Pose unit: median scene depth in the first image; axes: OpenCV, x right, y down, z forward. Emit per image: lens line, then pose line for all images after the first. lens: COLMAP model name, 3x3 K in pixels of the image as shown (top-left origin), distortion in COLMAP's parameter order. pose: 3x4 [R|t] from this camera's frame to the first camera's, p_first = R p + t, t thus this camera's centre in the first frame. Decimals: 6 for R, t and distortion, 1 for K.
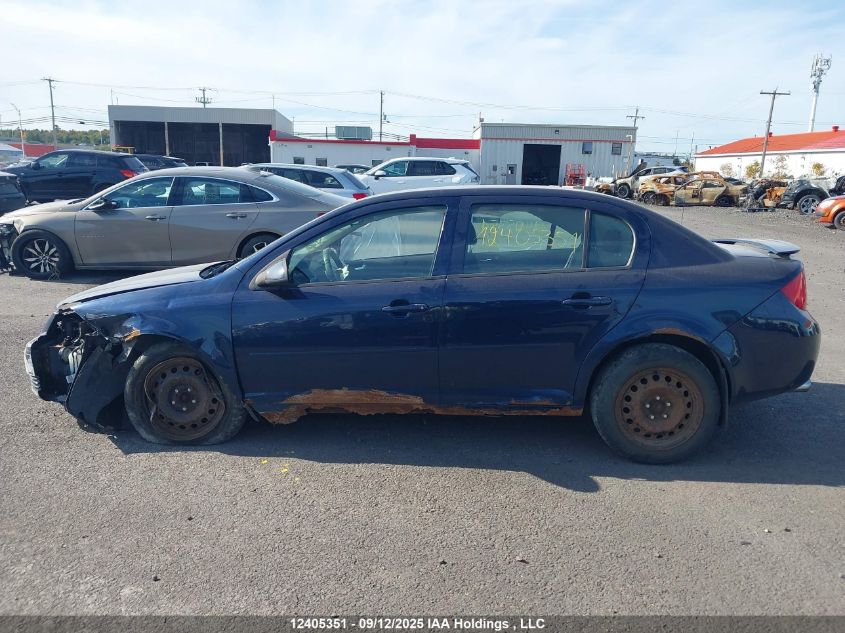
lens RADIAL K [[663.2, 0, 426.2], [0, 663.2, 317.6], [0, 0, 1]] dist [0.025939, -0.029952]
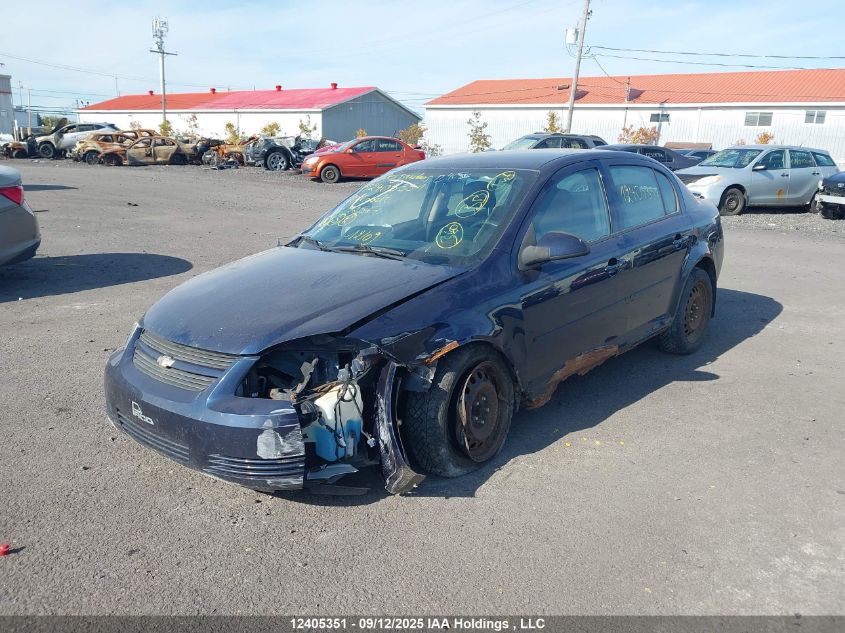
lens RADIAL K [[663.2, 0, 426.2], [0, 663.2, 317.6], [0, 0, 1]] dist [0.025939, -0.029952]
pose [[0.646089, -0.198135, 0.737097, -0.102973], [0.153063, 0.979735, 0.129193, -0.011737], [-0.747757, 0.029352, 0.663323, 0.049464]]
